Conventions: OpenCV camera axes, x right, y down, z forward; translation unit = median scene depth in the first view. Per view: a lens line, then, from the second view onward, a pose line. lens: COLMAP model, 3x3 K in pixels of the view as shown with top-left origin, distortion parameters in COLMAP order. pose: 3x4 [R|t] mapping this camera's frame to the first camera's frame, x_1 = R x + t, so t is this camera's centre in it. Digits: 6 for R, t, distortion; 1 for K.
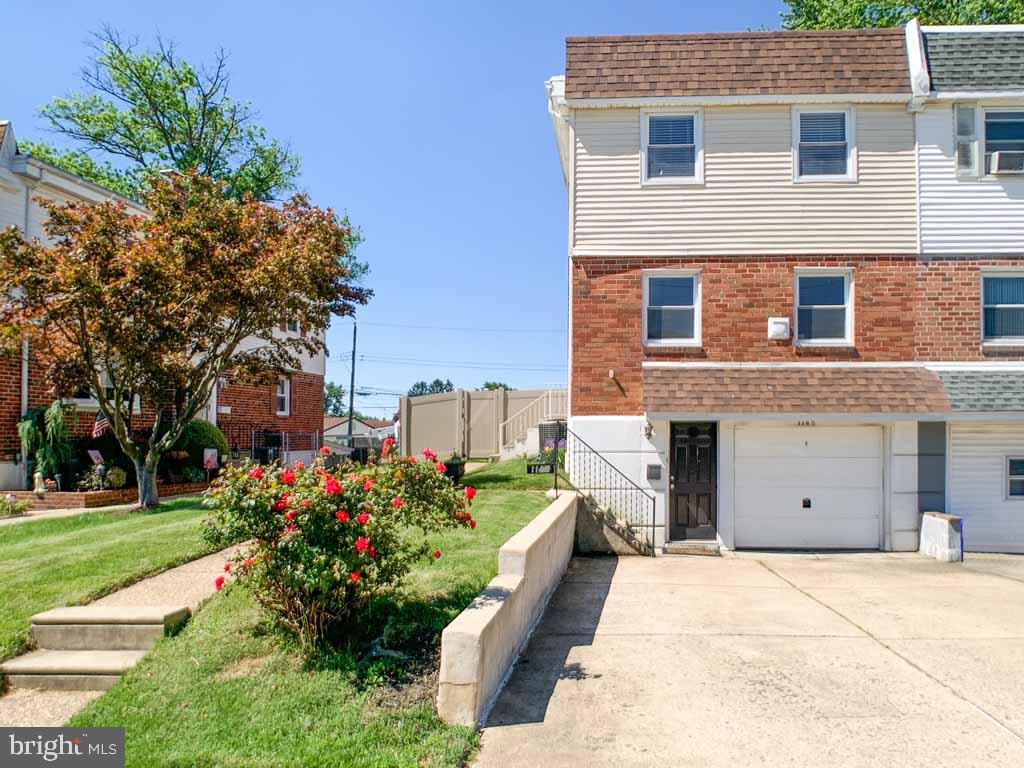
lens RADIAL K [[1056.7, 0, 512.0], [0, 1056.7, 384.0], [0, 0, 1]] dist [0.144035, -0.642917]
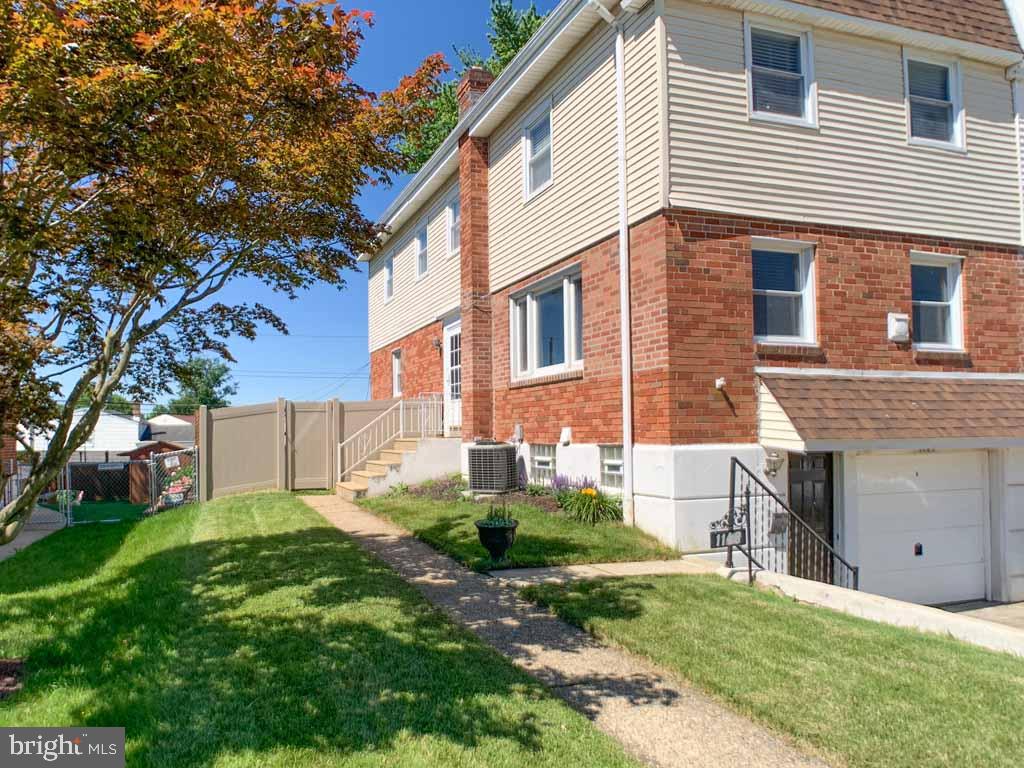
lens RADIAL K [[869.1, 0, 512.0], [0, 869.1, 384.0], [0, 0, 1]] dist [-0.002909, -0.000701]
pose [[0.881139, 0.012399, 0.472695, -0.295311], [-0.009864, 0.999921, -0.007843, -0.003102], [-0.472755, 0.002248, 0.881191, 0.571708]]
